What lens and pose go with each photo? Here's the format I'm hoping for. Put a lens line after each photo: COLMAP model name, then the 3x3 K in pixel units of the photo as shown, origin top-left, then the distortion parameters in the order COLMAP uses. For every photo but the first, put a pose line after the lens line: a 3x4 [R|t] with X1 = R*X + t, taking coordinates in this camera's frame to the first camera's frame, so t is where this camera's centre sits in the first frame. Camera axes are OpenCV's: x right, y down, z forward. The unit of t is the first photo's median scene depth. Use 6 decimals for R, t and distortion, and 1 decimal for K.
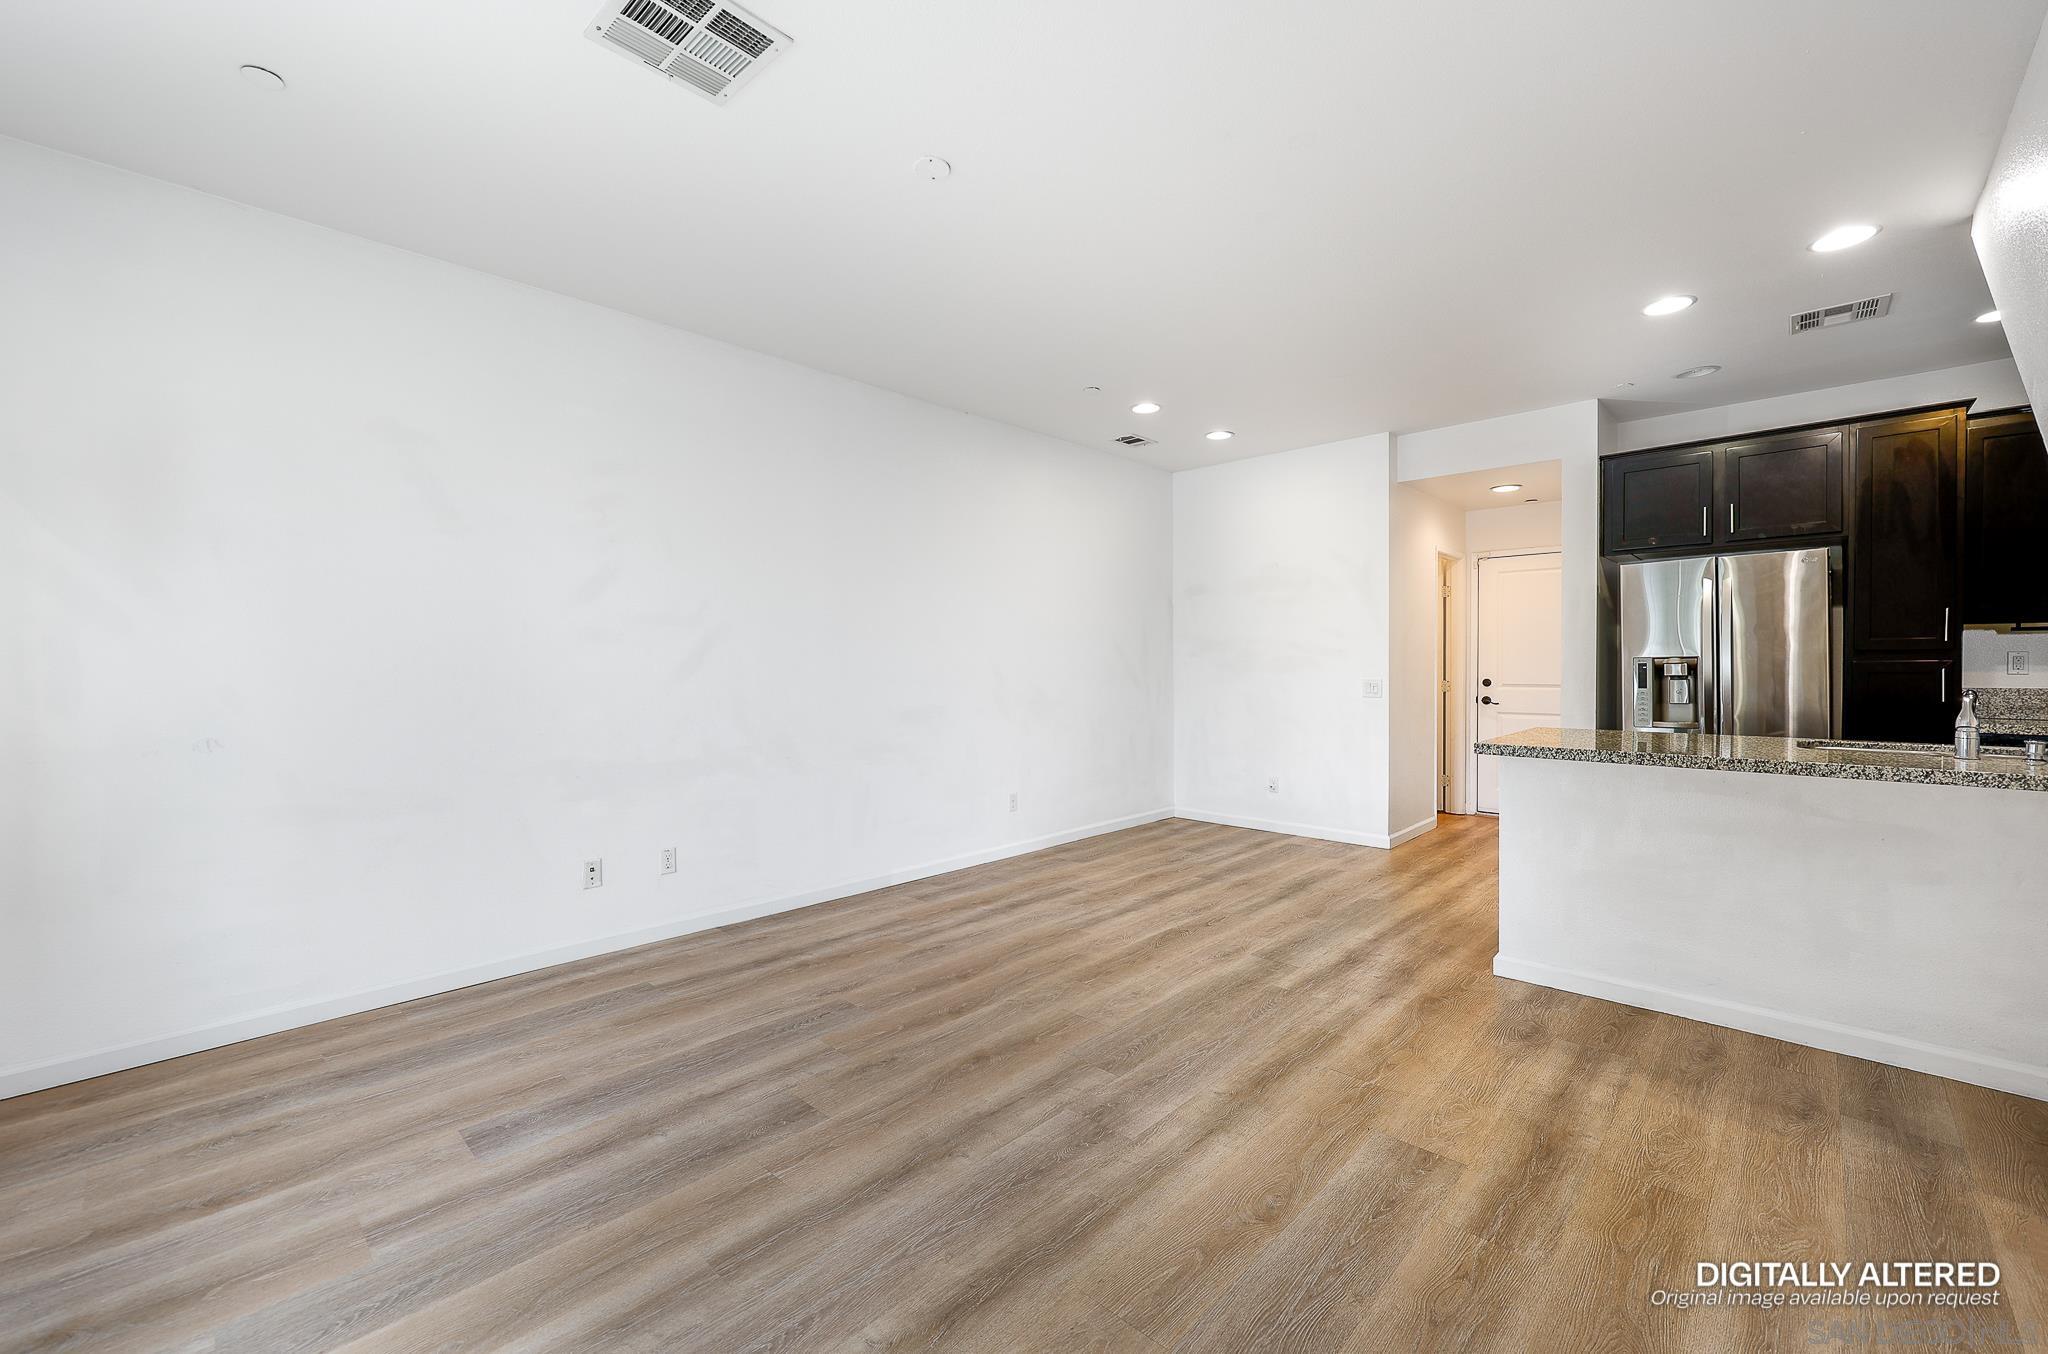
lens RADIAL K [[841.8, 0, 1006.7], [0, 841.8, 677.8], [0, 0, 1]] dist [-0.001308, -0.000175]
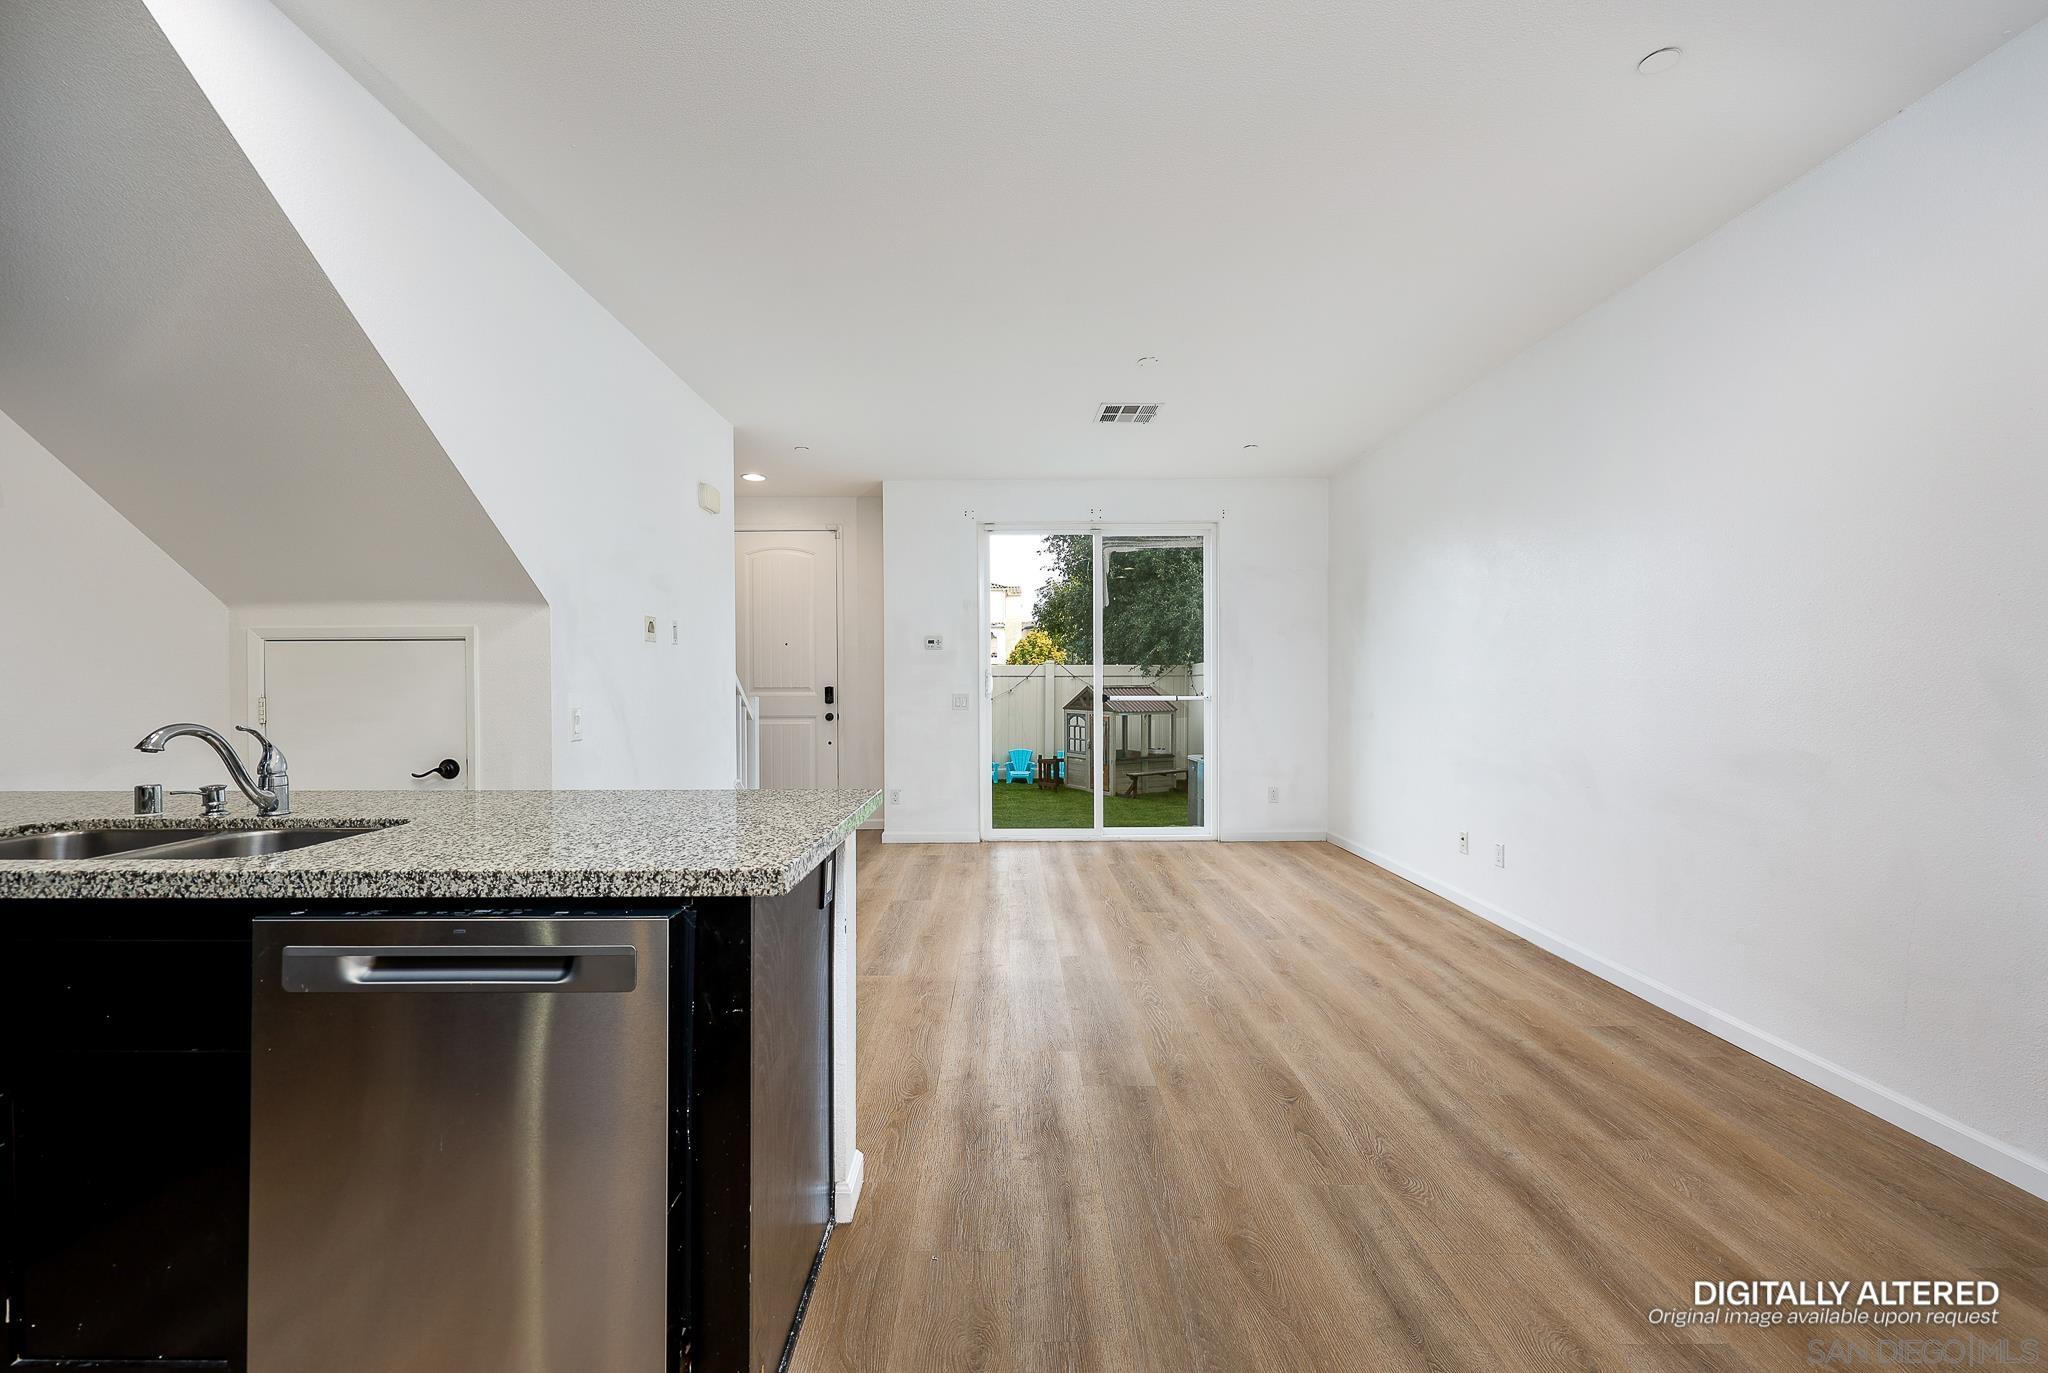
lens RADIAL K [[842.1, 0, 1006.5], [0, 842.1, 691.2], [0, 0, 1]] dist [0.003354, -0.000149]
pose [[-0.721907, 0.012802, -0.691872, 0.839820], [-0.006159, 0.999670, 0.024923, -0.021116], [0.691963, 0.022254, -0.721590, 1.369670]]
